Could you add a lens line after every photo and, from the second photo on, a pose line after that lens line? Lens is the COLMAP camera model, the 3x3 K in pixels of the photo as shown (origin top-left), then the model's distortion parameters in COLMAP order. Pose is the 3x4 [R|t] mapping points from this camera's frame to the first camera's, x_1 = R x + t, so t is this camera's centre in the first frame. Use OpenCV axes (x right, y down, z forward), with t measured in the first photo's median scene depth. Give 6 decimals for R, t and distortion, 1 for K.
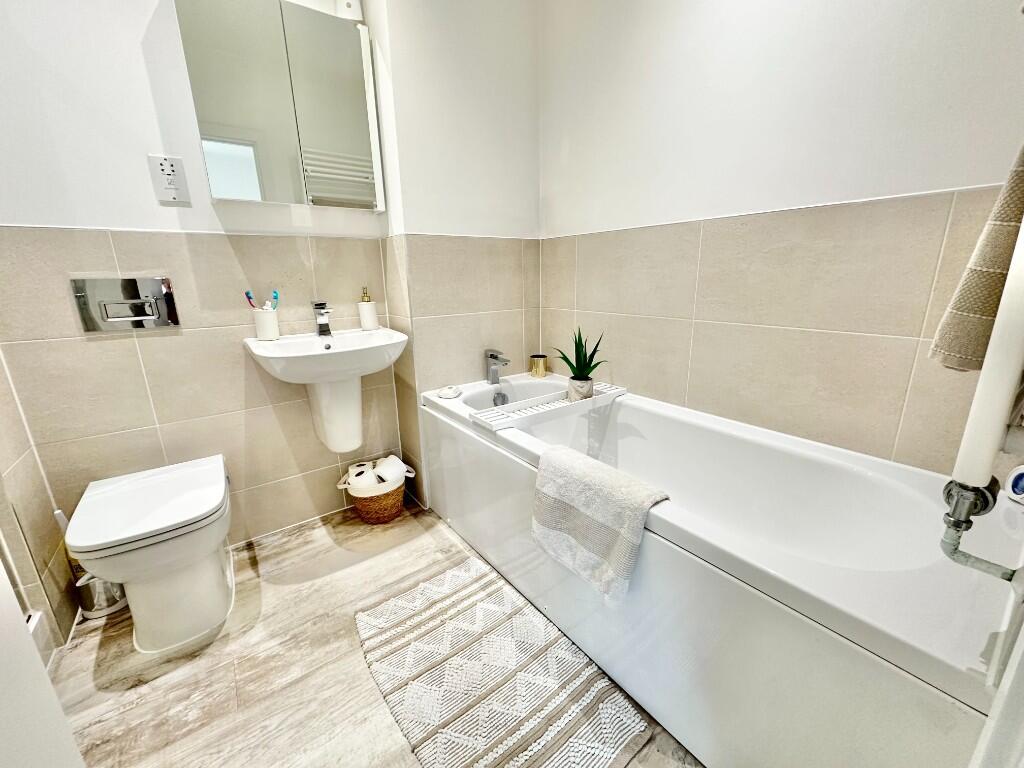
lens RADIAL K [[407.9, 0, 511.0], [0, 407.9, 382.3], [0, 0, 1]] dist [-0.003317, 0.000103]
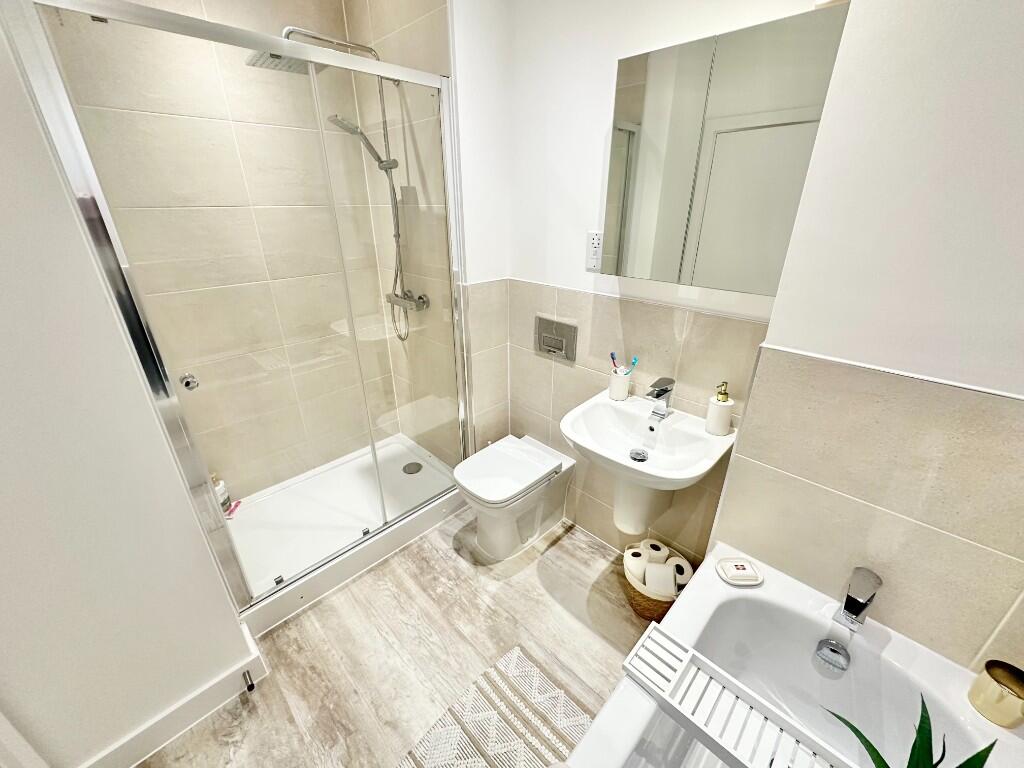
lens RADIAL K [[407.9, 0, 512.6], [0, 407.9, 384.1], [0, 0, 1]] dist [-0.003317, 0.000103]
pose [[0.153679, 0.419882, -0.894473, 0.344668], [-0.256325, 0.891179, 0.374297, -0.529718], [0.954296, 0.171754, 0.244581, 0.540313]]
